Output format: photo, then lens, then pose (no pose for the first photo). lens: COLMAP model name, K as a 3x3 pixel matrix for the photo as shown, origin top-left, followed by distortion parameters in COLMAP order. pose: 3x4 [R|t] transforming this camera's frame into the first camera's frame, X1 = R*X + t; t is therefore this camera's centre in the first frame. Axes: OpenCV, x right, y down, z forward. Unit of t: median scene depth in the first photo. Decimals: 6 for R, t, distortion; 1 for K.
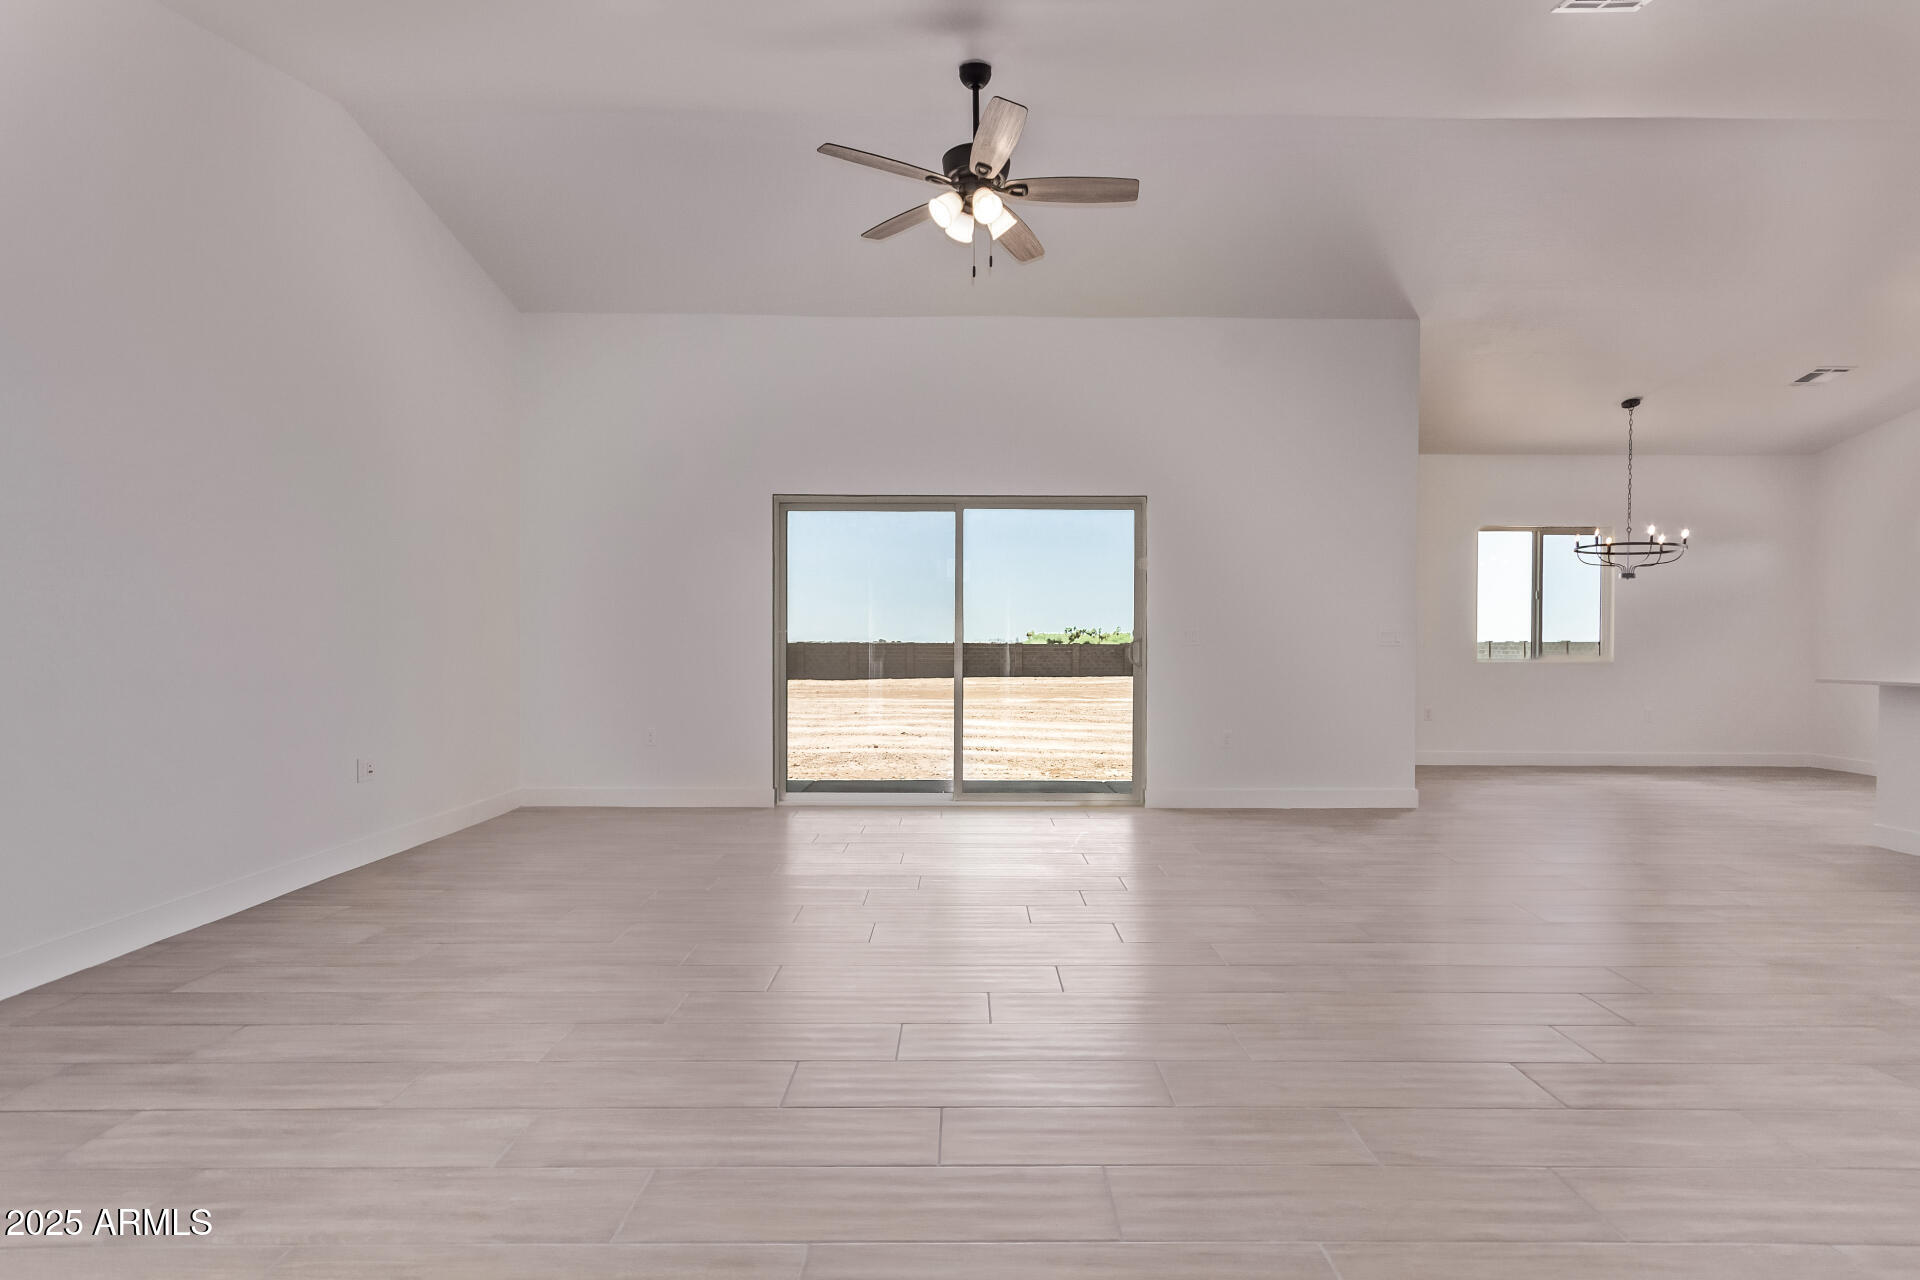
lens RADIAL K [[953.9, 0, 961.6], [0, 953.9, 654.6], [0, 0, 1]] dist [0.000809, 0.000012]
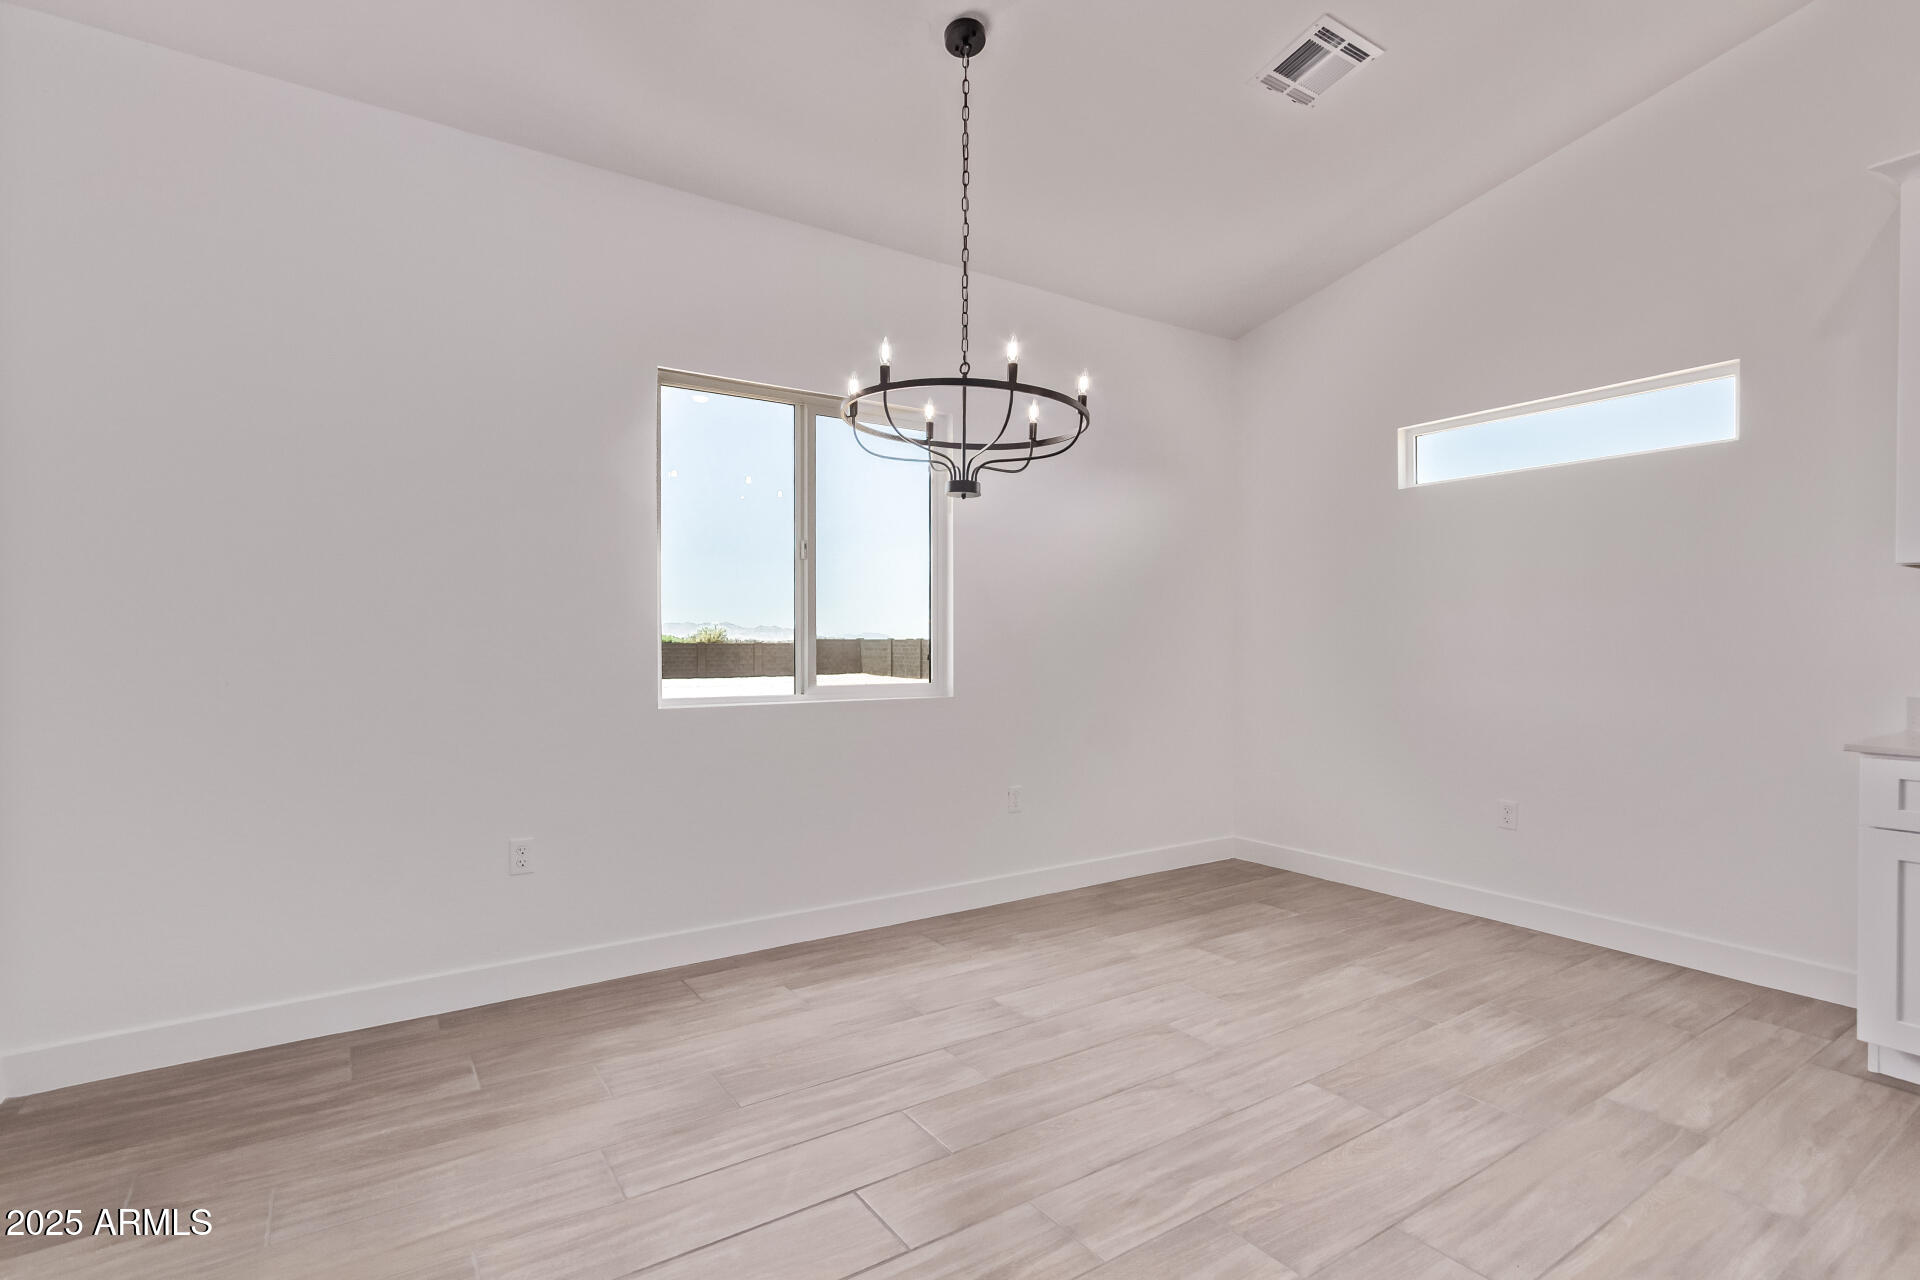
lens RADIAL K [[898.8, 0, 949.6], [0, 898.8, 662.2], [0, 0, 1]] dist [0.000529, 0.000037]
pose [[0.852336, -0.016484, 0.522734, 0.497079], [0.009919, 0.999833, 0.015356, -0.018027], [-0.522900, -0.007904, 0.852357, 0.685695]]
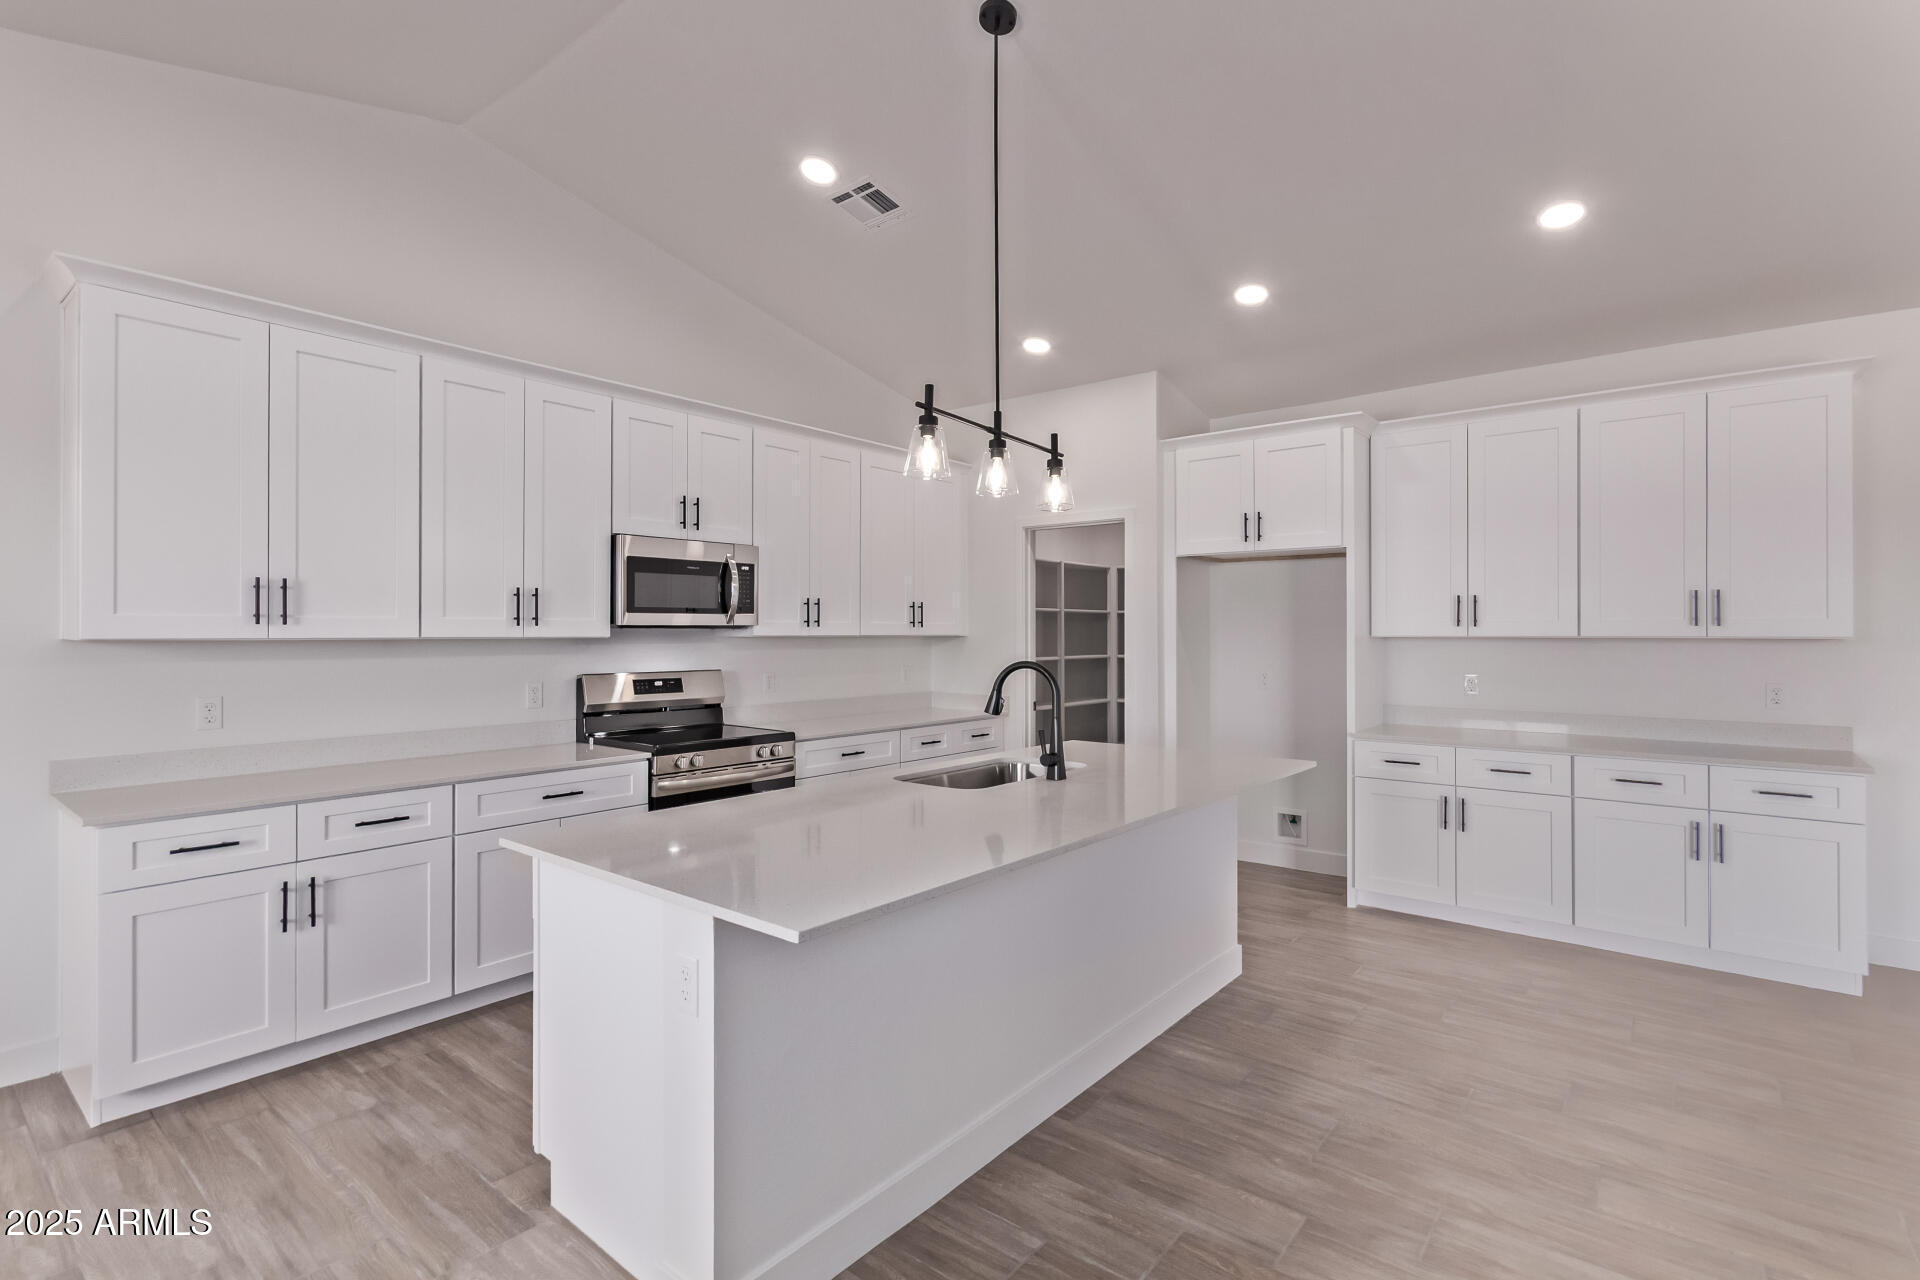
lens RADIAL K [[903.0, 0, 977.2], [0, 903.0, 636.9], [0, 0, 1]] dist [0.004498, 0.001458]
pose [[-0.770405, -0.006776, 0.637519, 0.464883], [0.002874, 0.999896, 0.014101, -0.054191], [-0.637548, 0.012696, -0.770306, 0.837183]]
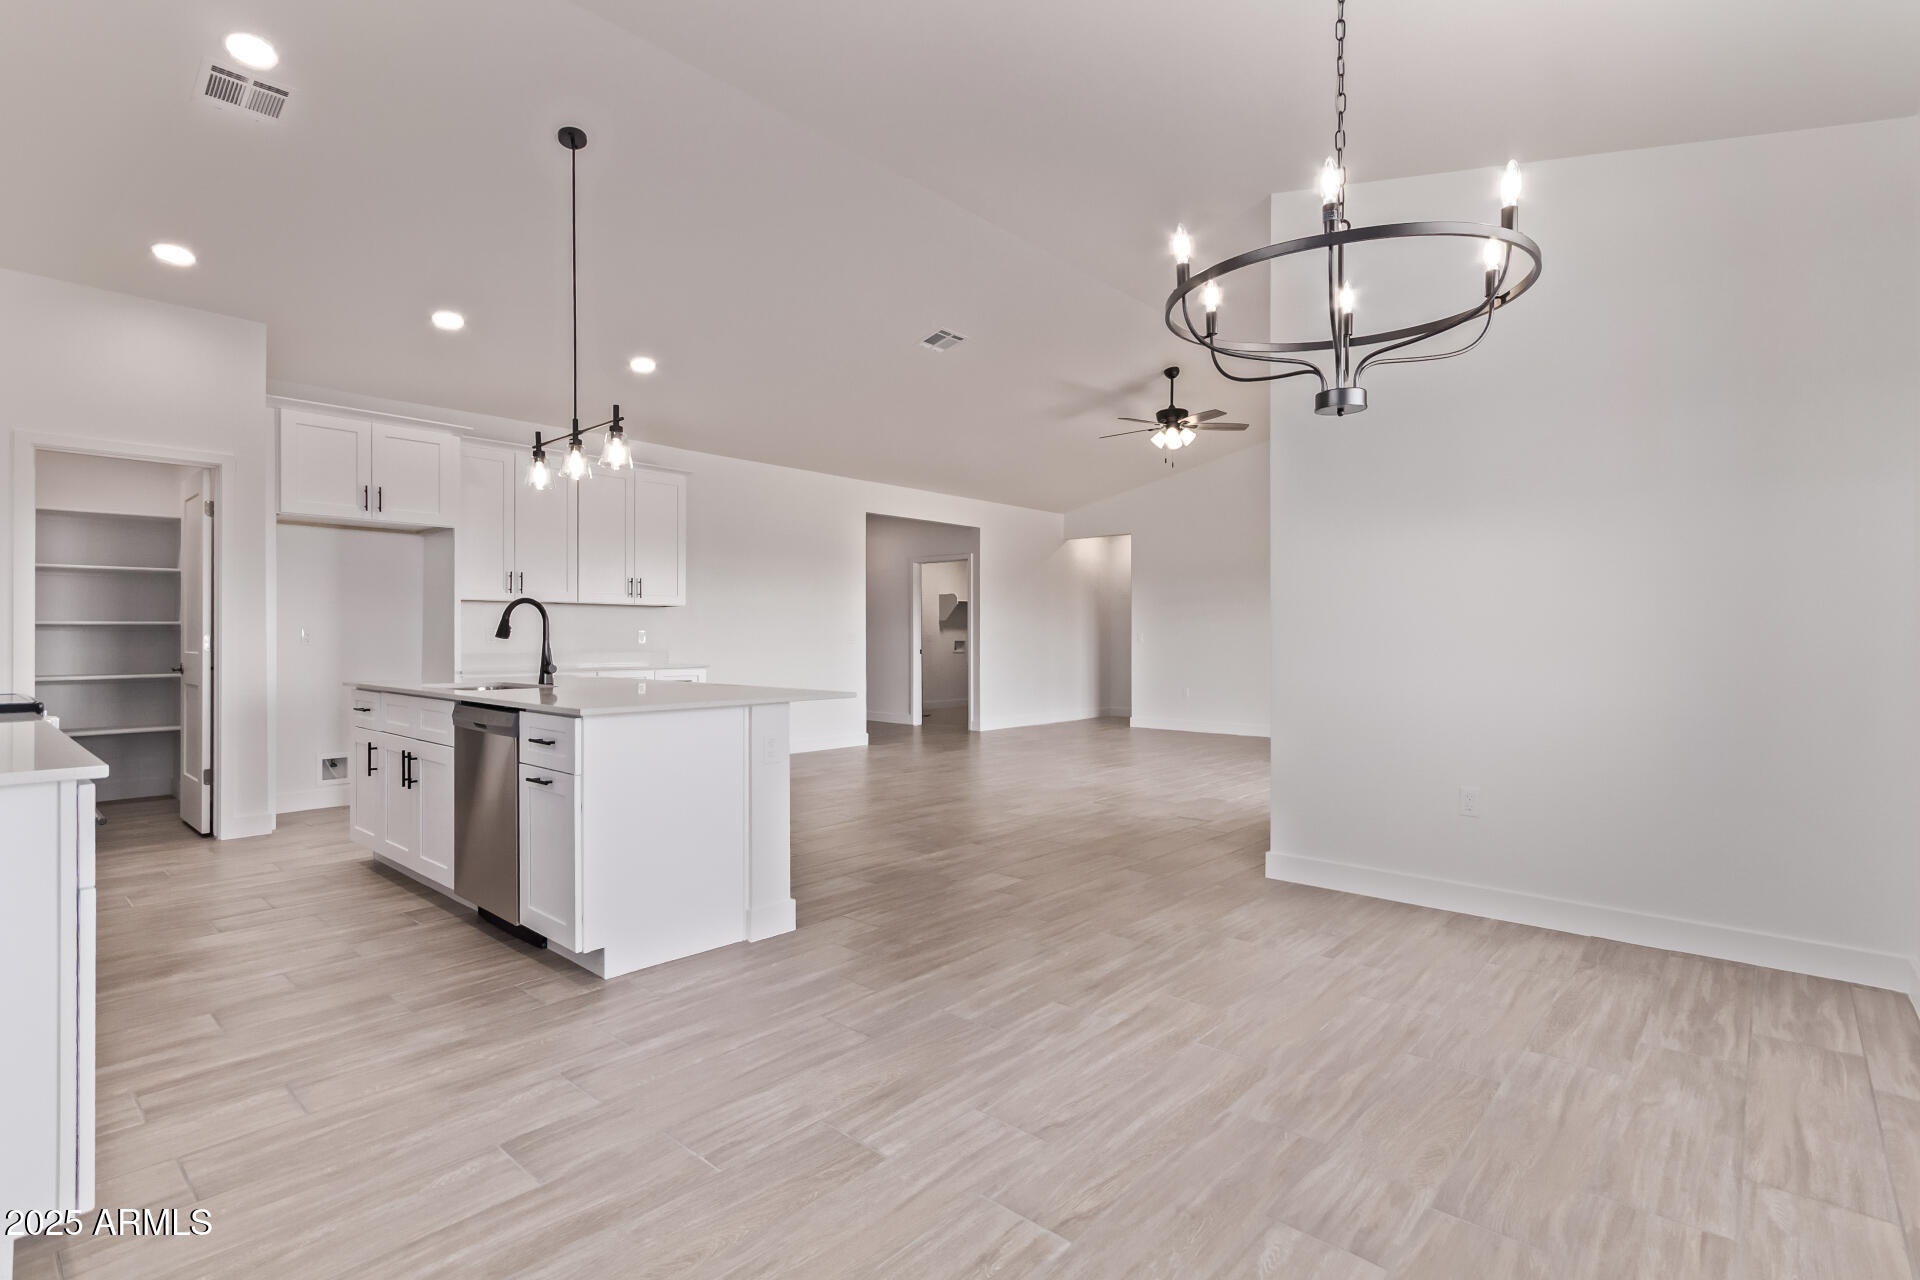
lens RADIAL K [[918.1, 0, 960.0], [0, 918.1, 640.0], [0, 0, 1]] dist [0.002988, 0.000950]
pose [[-0.684413, -0.004455, -0.729081, 0.952361], [-0.012445, 0.999907, 0.005572, -0.016847], [0.728988, 0.012887, -0.684405, 1.087685]]
